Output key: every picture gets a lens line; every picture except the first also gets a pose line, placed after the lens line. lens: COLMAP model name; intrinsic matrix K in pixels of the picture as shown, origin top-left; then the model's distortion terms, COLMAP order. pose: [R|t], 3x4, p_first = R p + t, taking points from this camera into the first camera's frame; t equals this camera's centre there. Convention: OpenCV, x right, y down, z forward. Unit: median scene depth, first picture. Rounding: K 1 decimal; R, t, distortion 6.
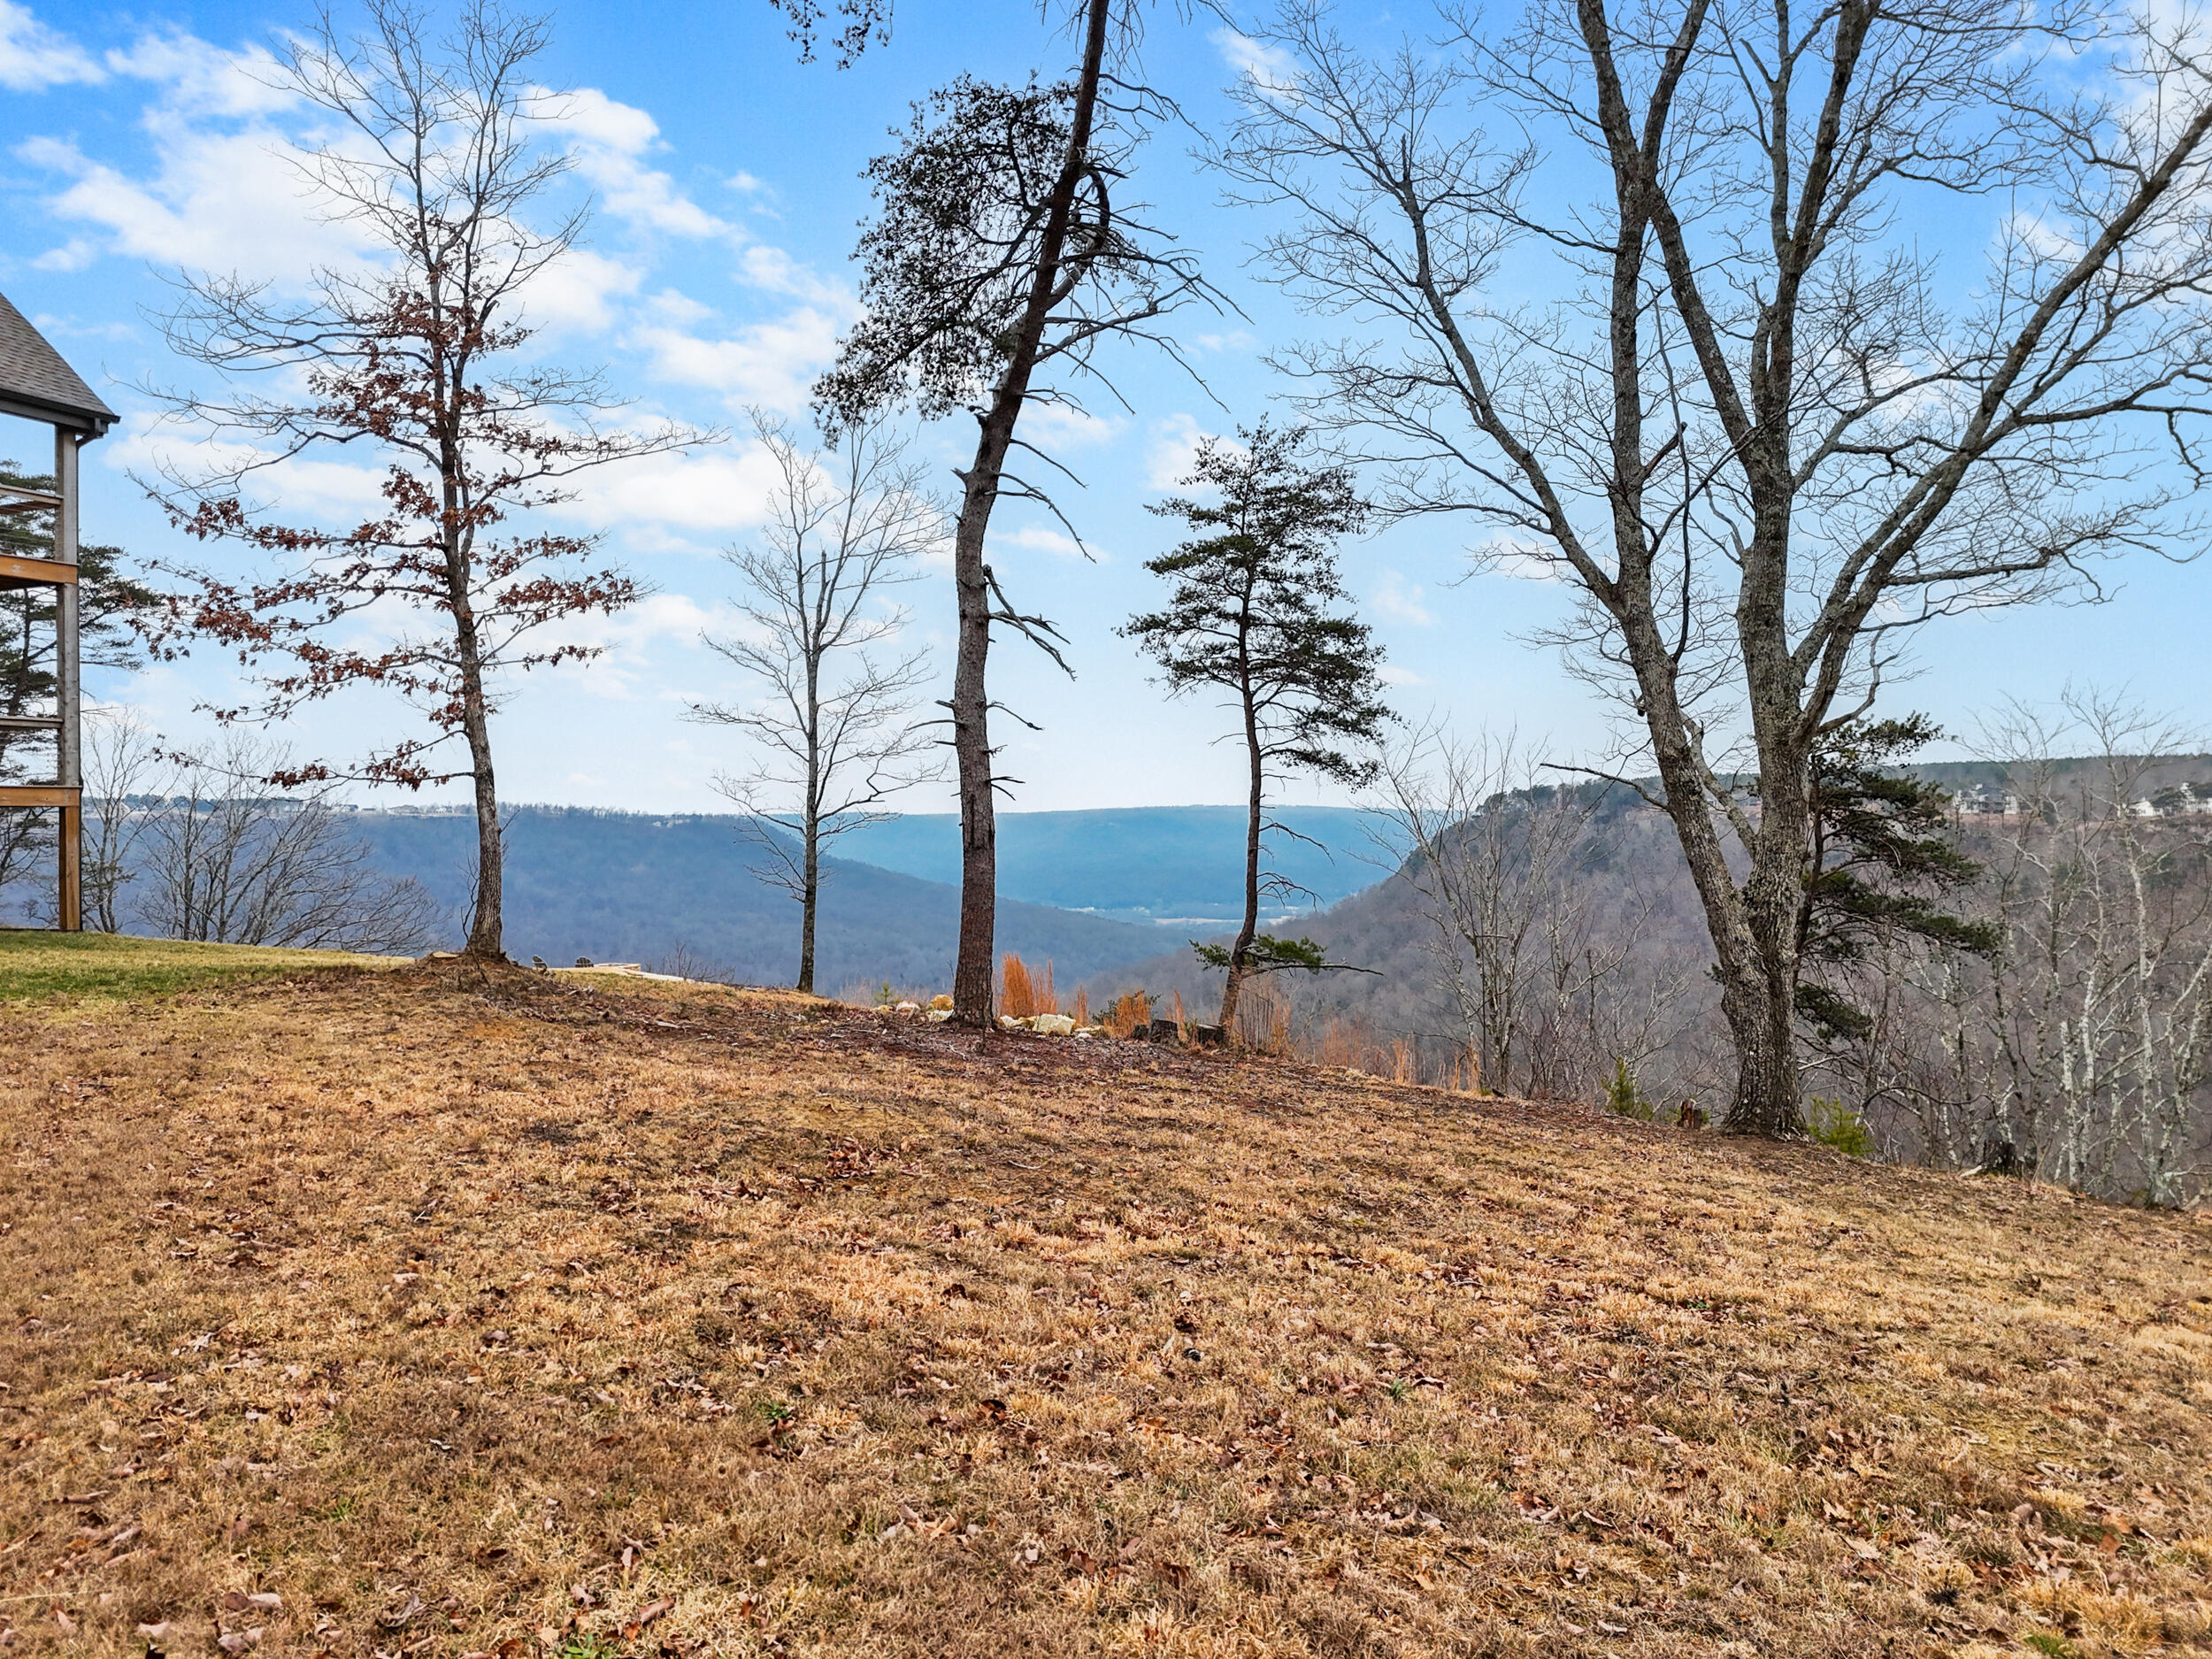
lens RADIAL K [[1662.0, 0, 1125.2], [0, 1662.0, 820.8], [0, 0, 1]] dist [0.054462, -0.008222]
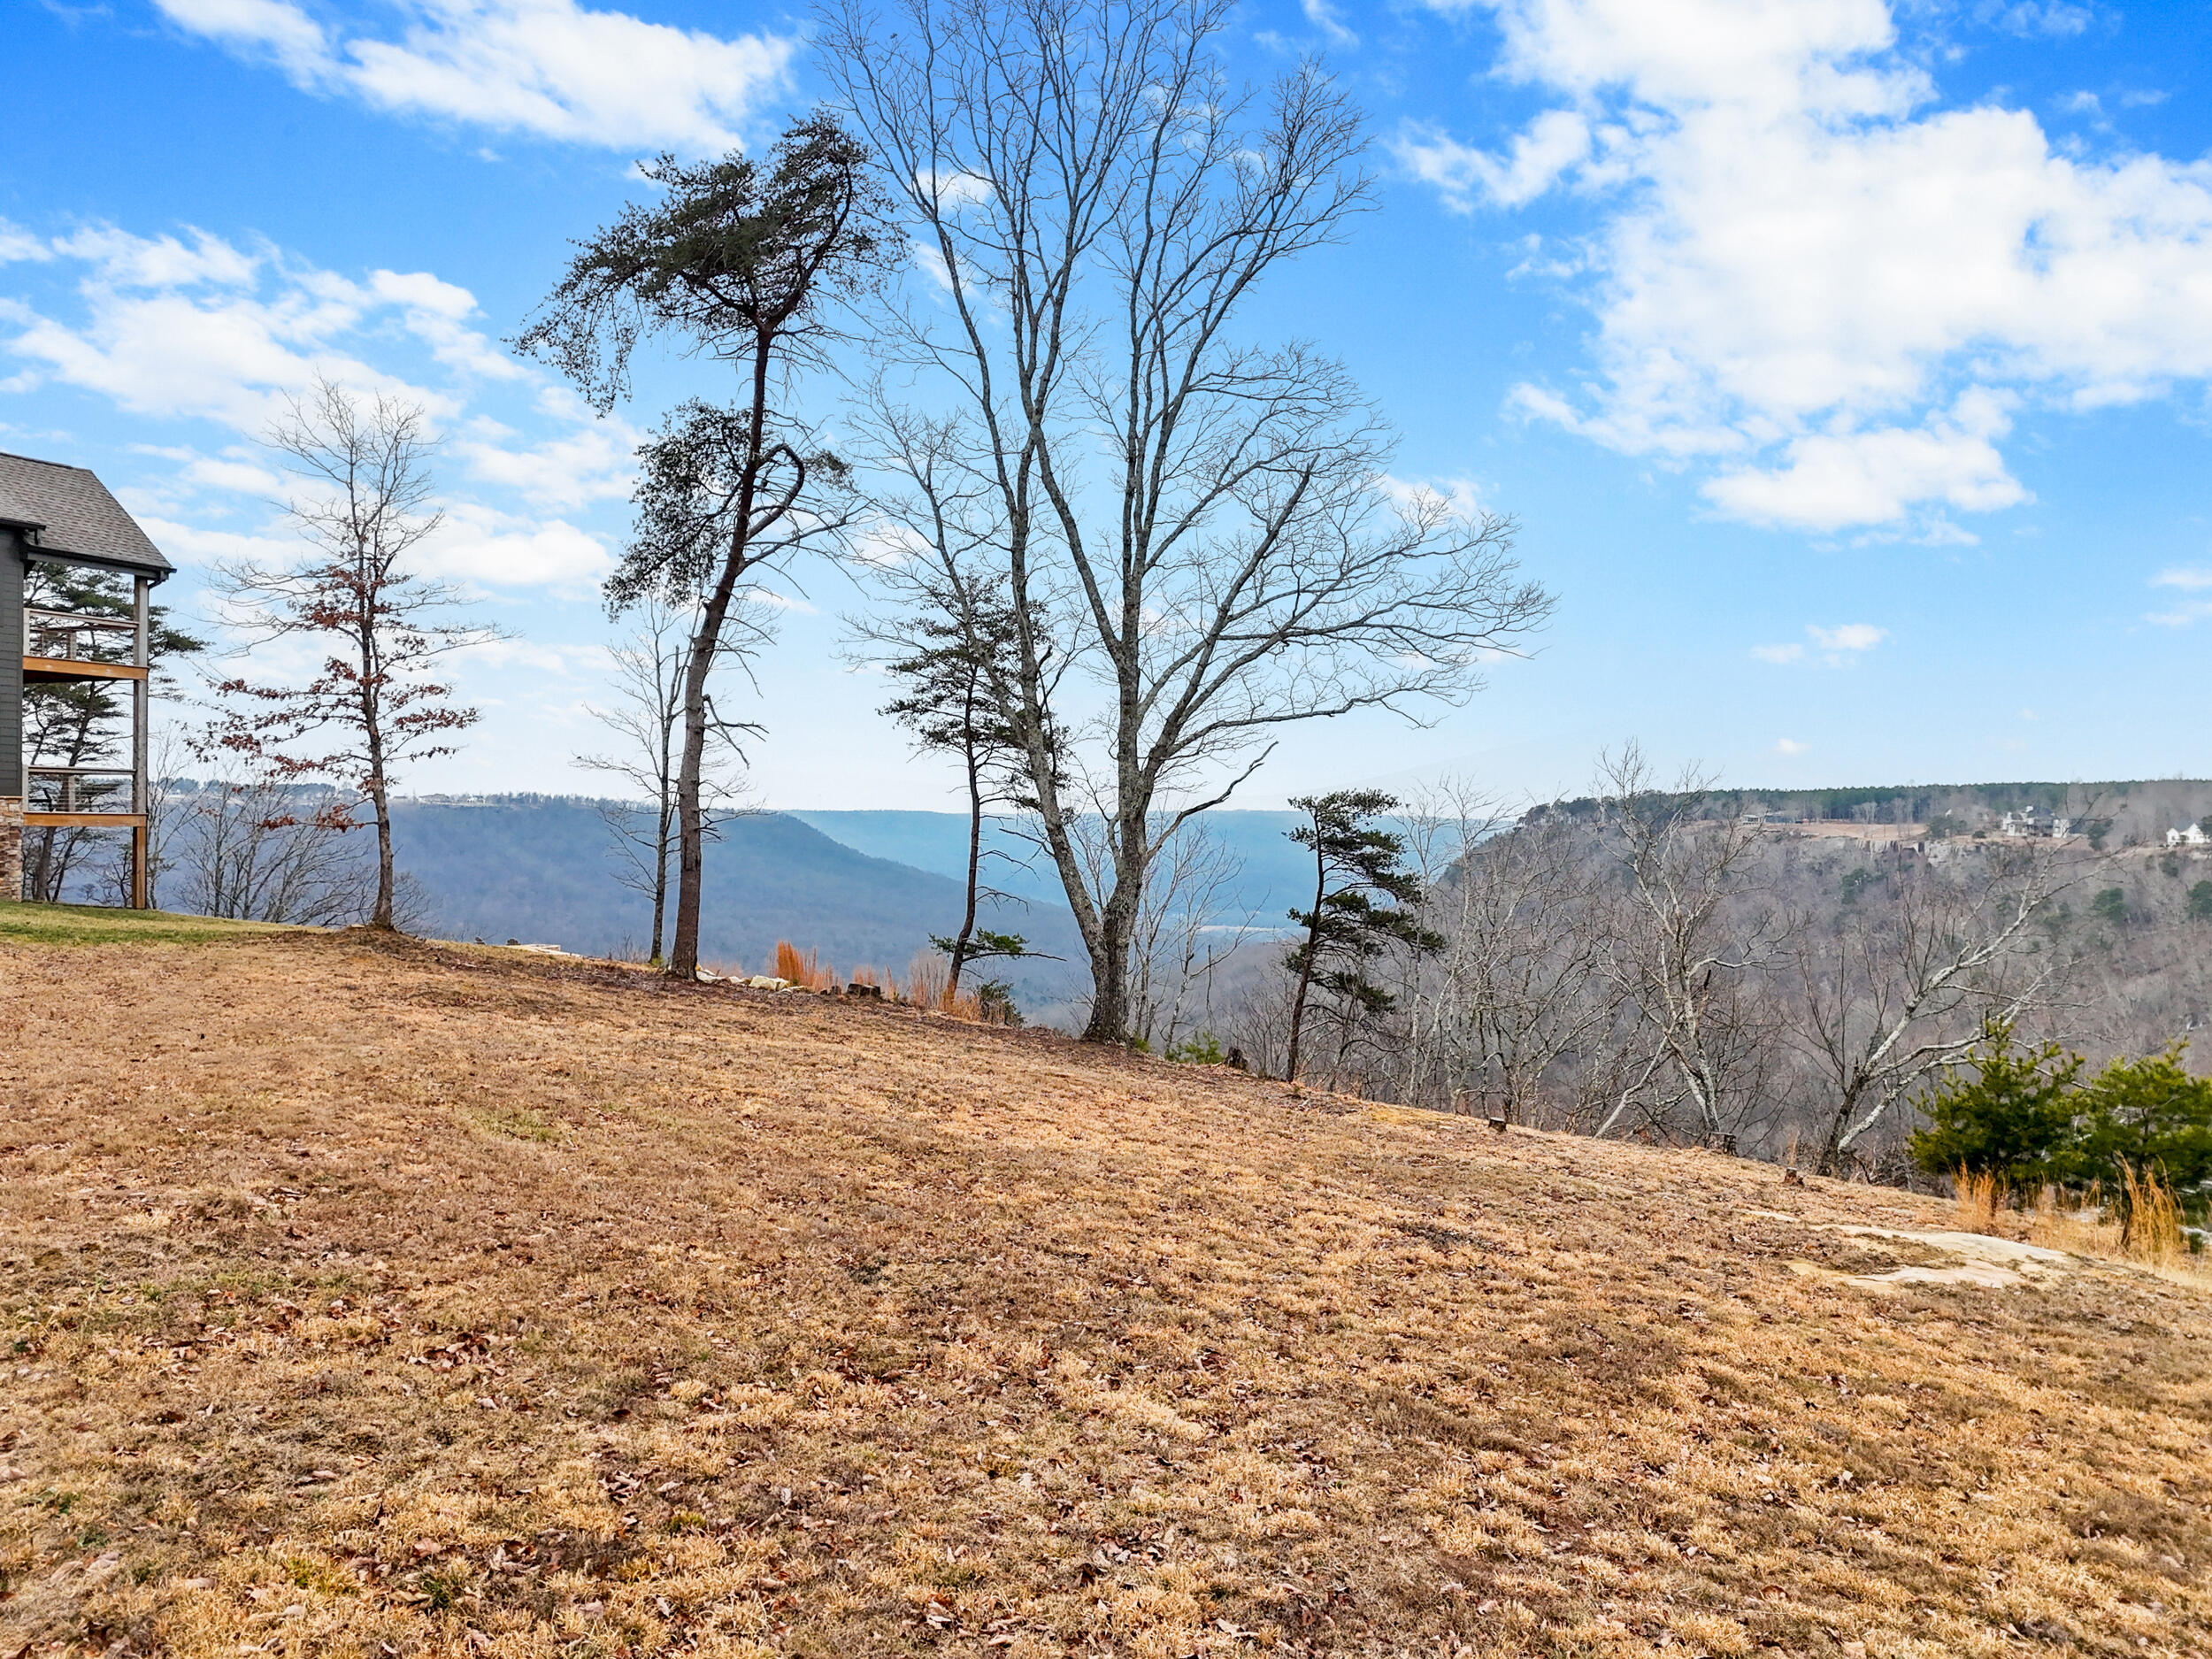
lens RADIAL K [[1662.0, 0, 1100.1], [0, 1662.0, 830.2], [0, 0, 1]] dist [0.054462, -0.008222]
pose [[0.998998, 0.022416, -0.038748, 0.375049], [-0.022203, 0.999736, 0.005935, -0.041179], [0.038871, -0.005069, 0.999231, -0.624334]]
